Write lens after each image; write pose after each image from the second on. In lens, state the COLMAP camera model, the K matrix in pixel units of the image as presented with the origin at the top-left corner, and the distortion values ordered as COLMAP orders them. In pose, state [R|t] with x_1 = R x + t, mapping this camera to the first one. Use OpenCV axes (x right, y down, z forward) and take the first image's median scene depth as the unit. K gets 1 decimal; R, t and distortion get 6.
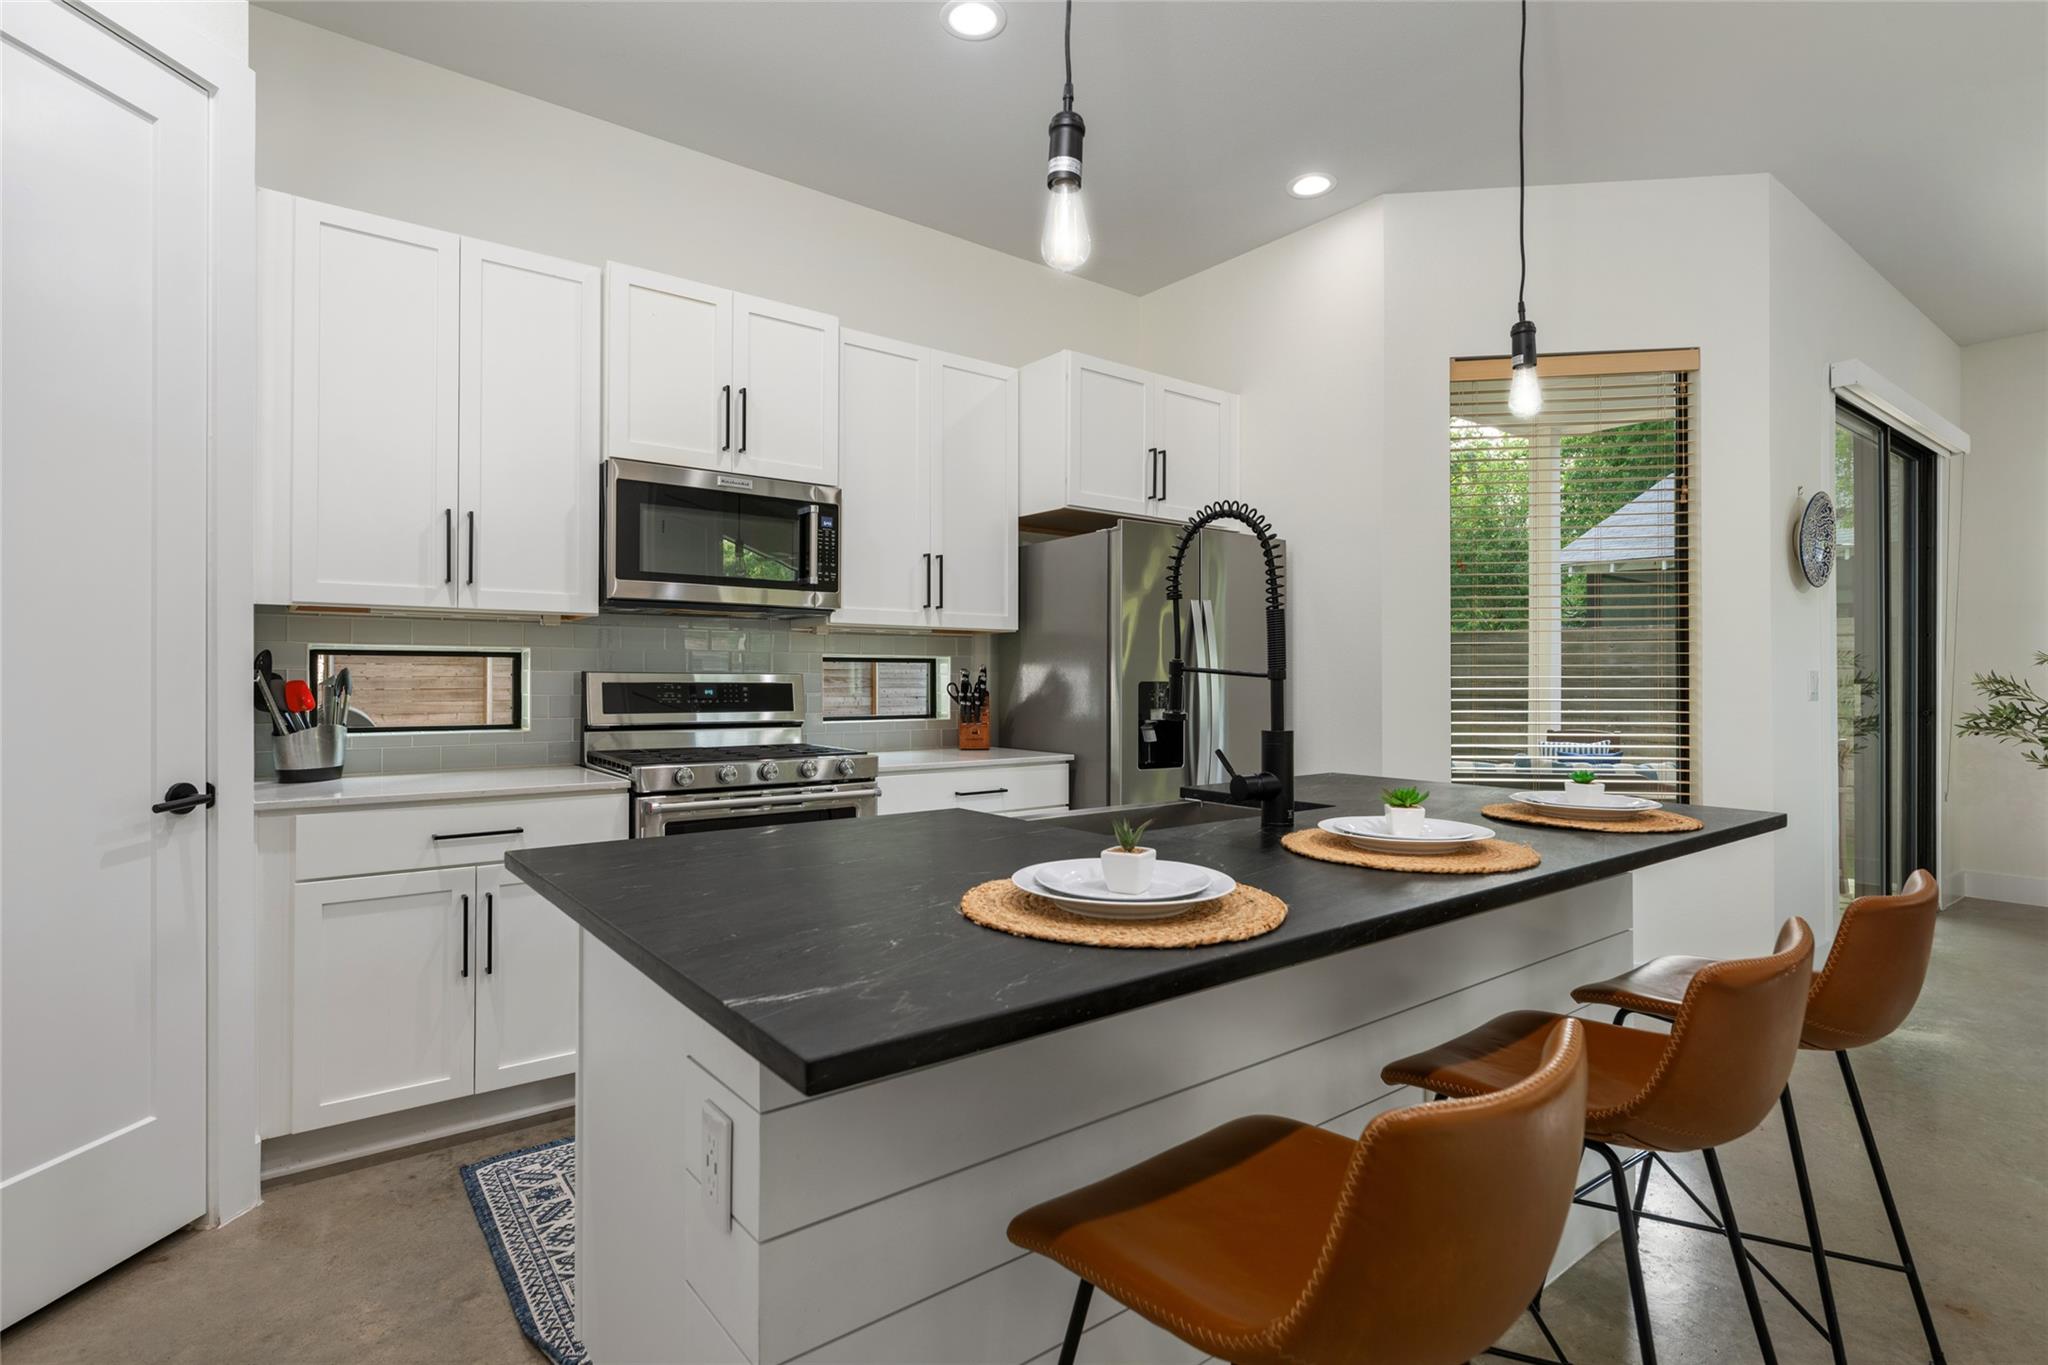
lens RADIAL K [[998.0, 0, 1022.8], [0, 998.0, 674.8], [0, 0, 1]] dist [-0.001820, 0.000153]
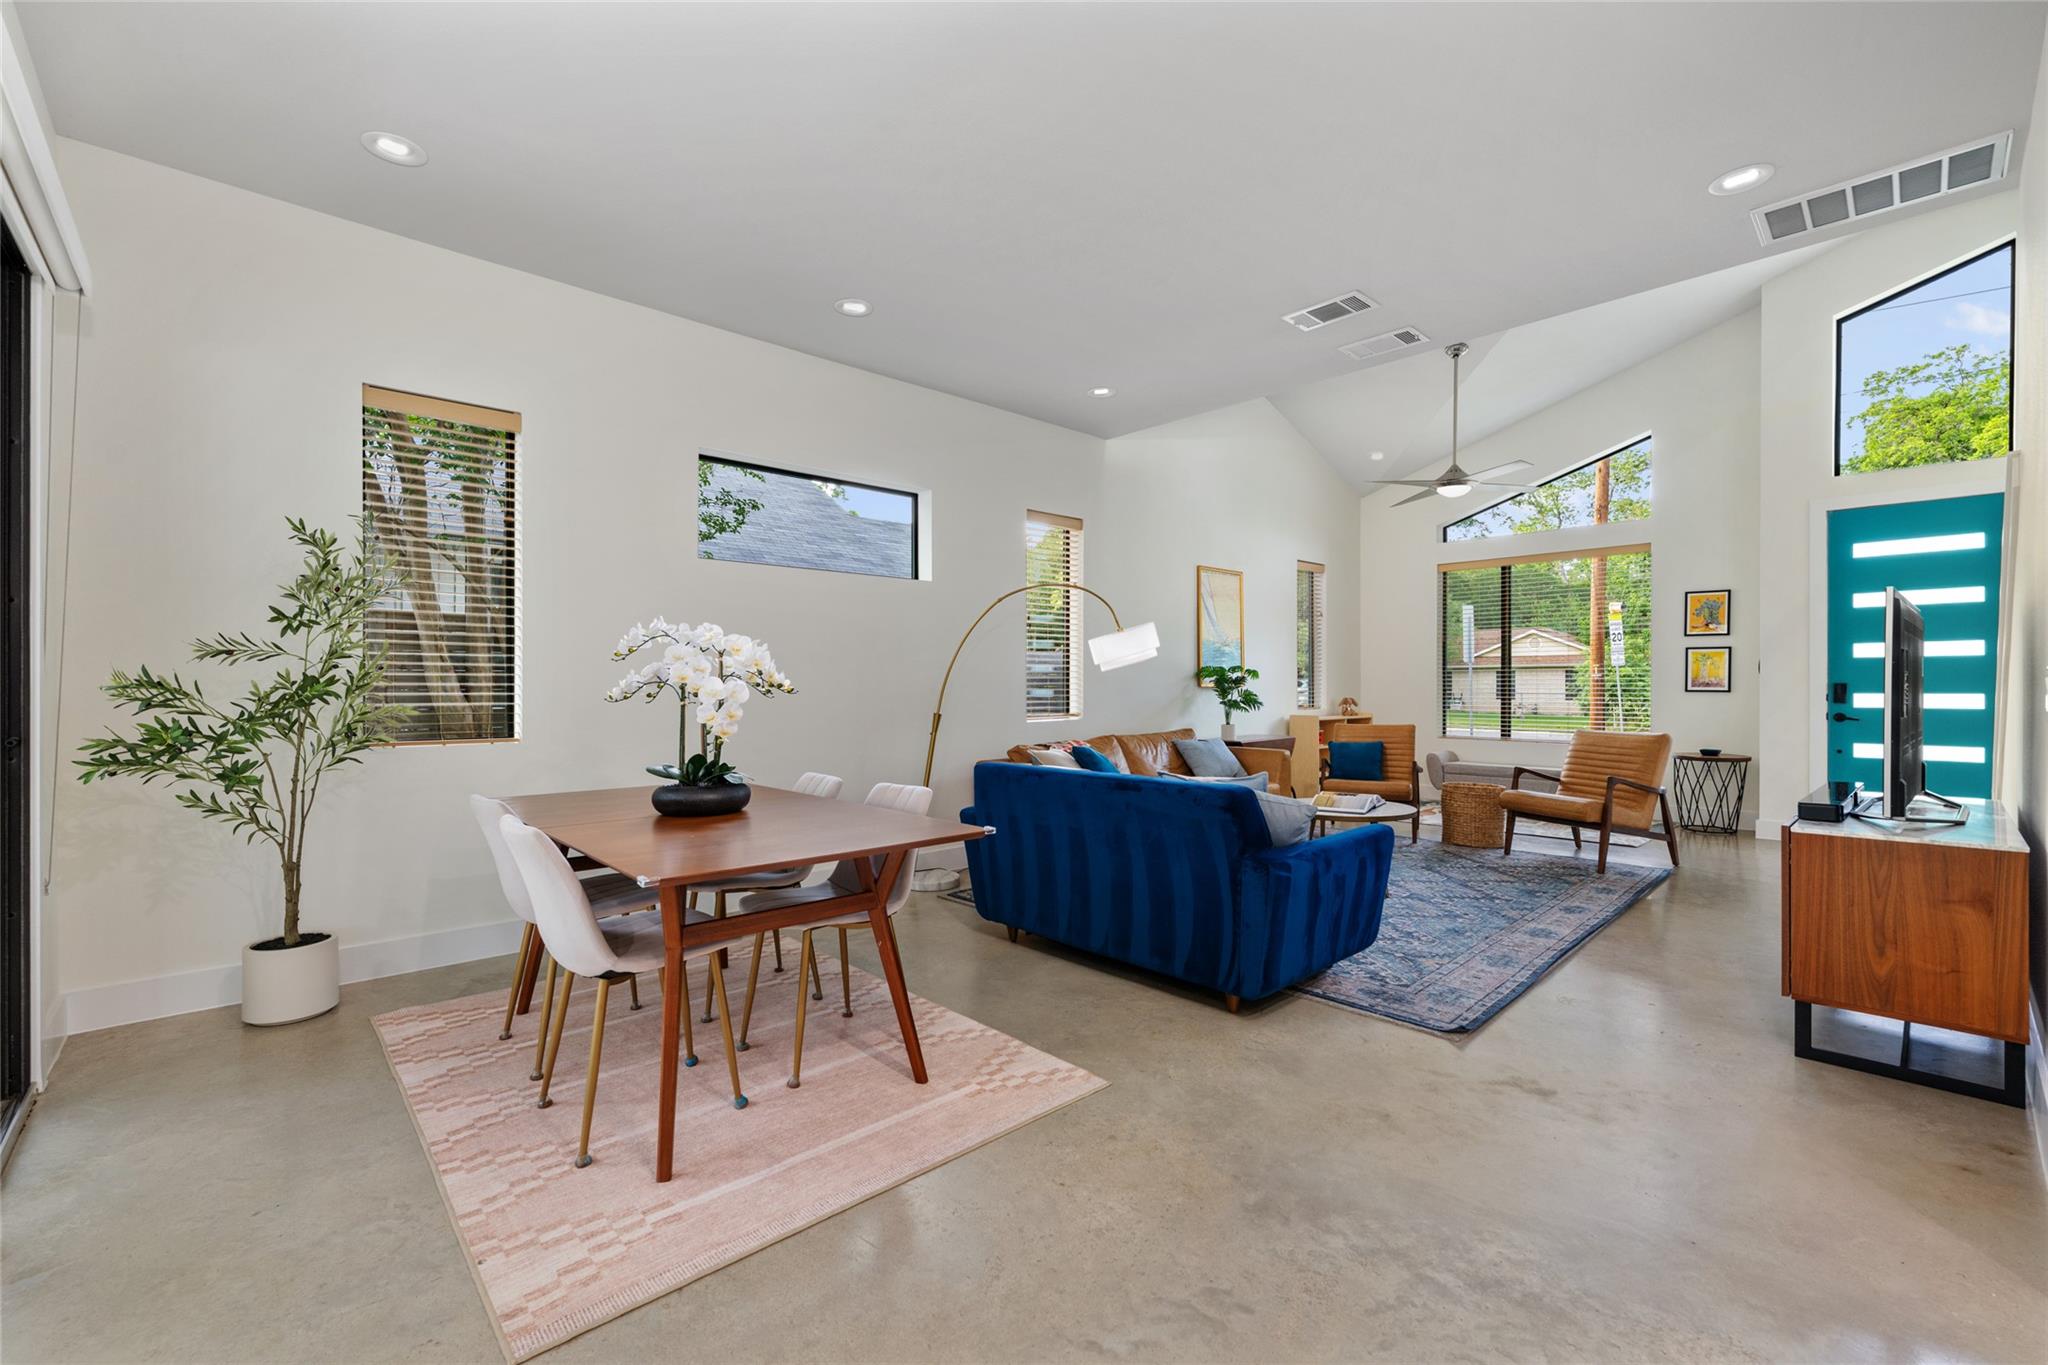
lens RADIAL K [[857.2, 0, 1014.6], [0, 857.2, 687.7], [0, 0, 1]] dist [-0.001926, -0.000220]
pose [[-0.088847, -0.007692, 0.996016, 0.633804], [-0.003665, 0.999966, 0.007396, 0.004112], [-0.996039, -0.002994, -0.088873, 0.799691]]
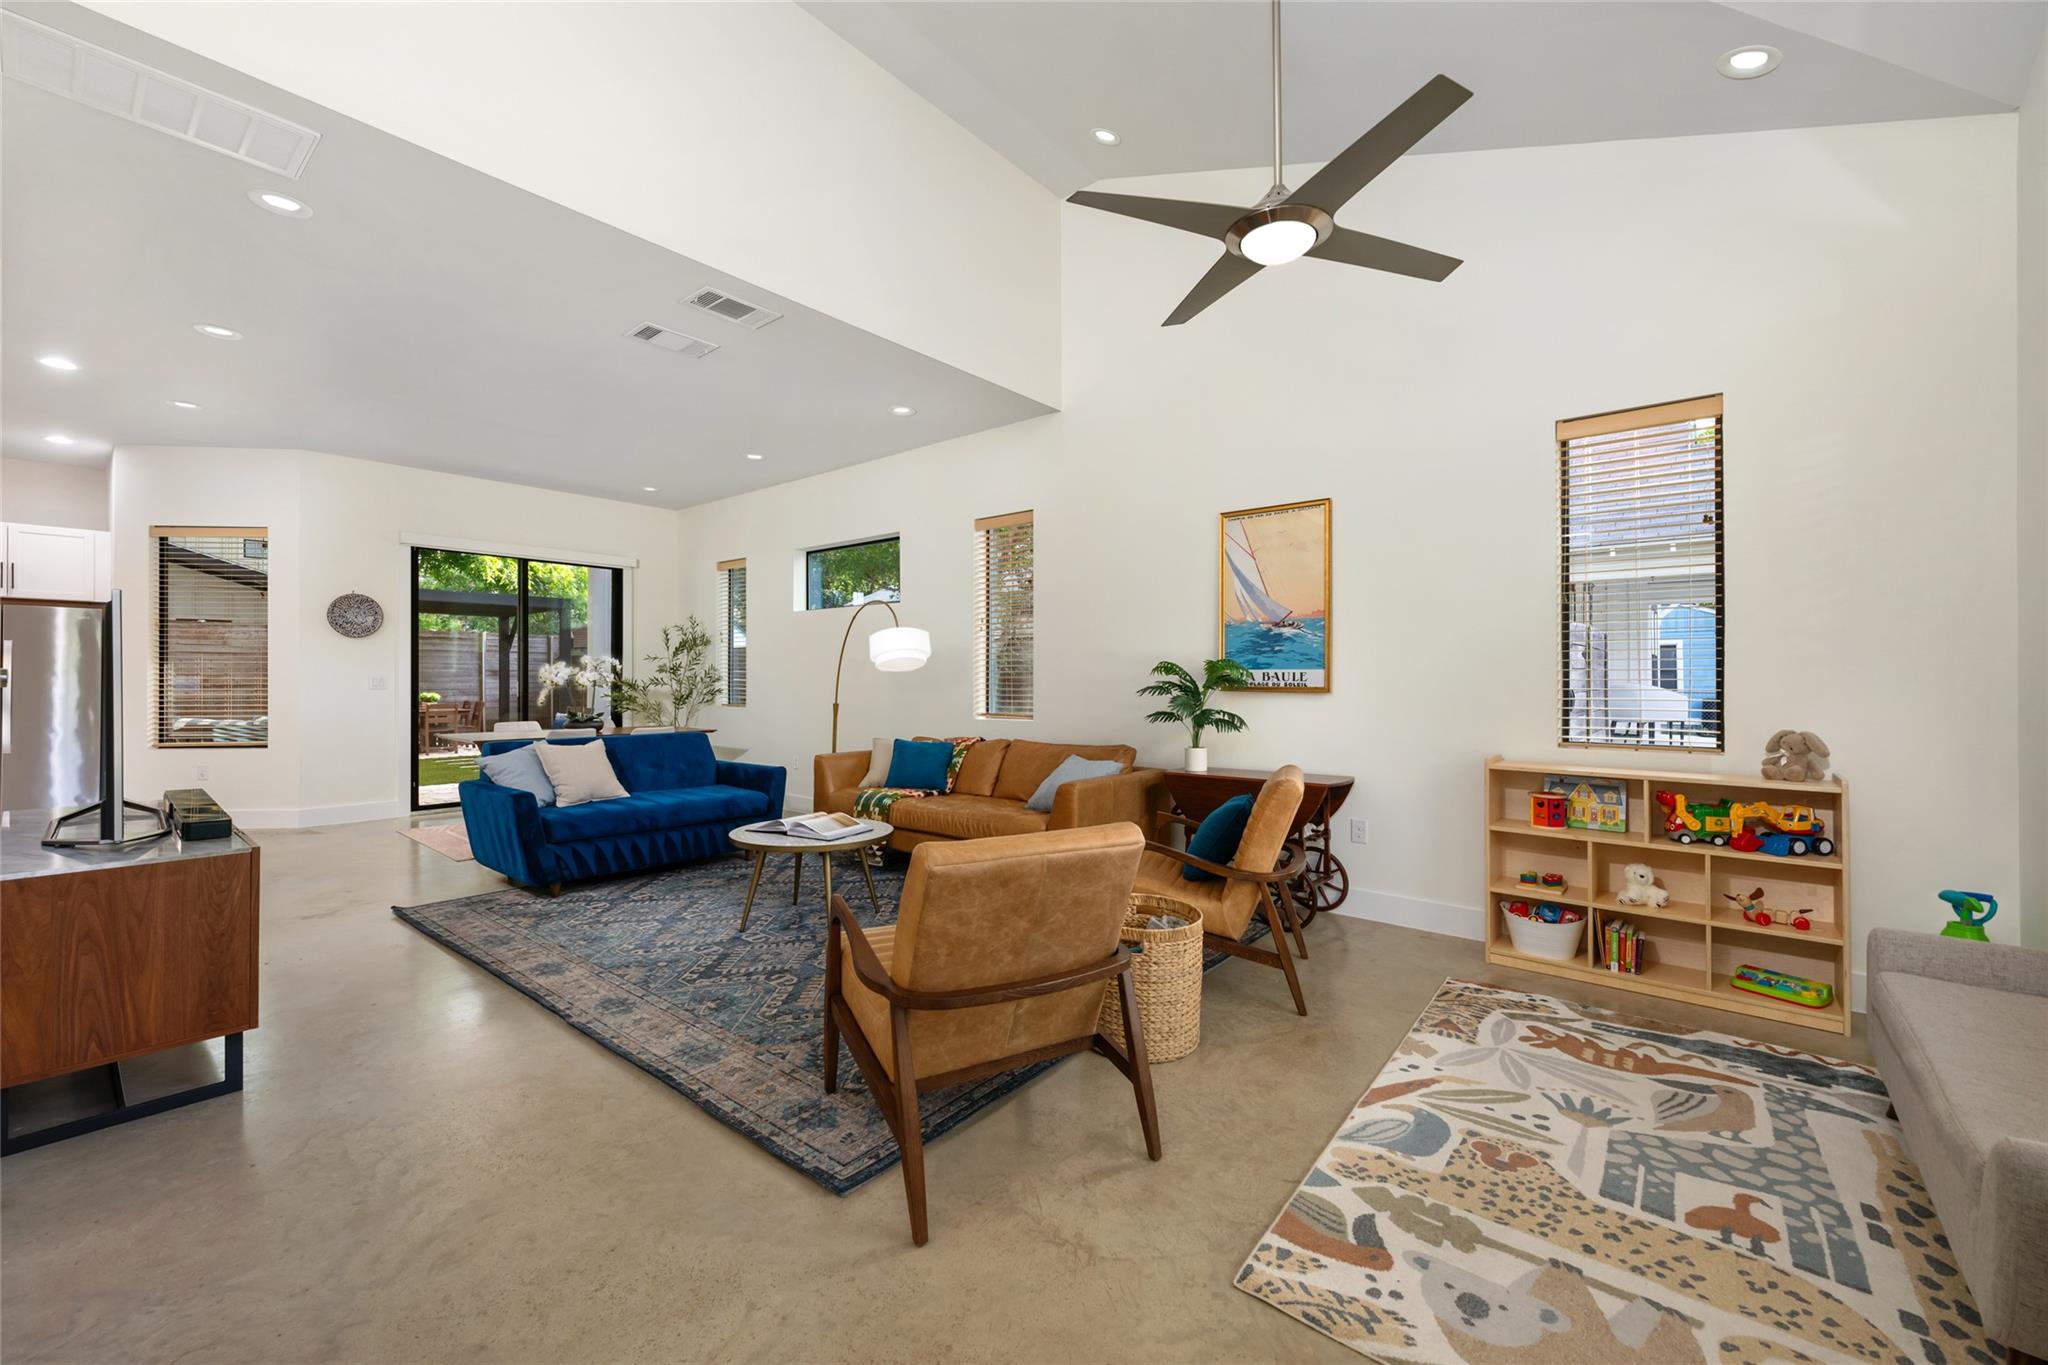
lens RADIAL K [[810.8, 0, 1025.1], [0, 810.8, 668.7], [0, 0, 1]] dist [-0.000397, -0.000128]
pose [[0.976443, 0.002937, 0.215755, 2.181561], [-0.001952, 0.999987, -0.004781, -0.015793], [-0.215766, 0.004247, 0.976436, -1.234085]]
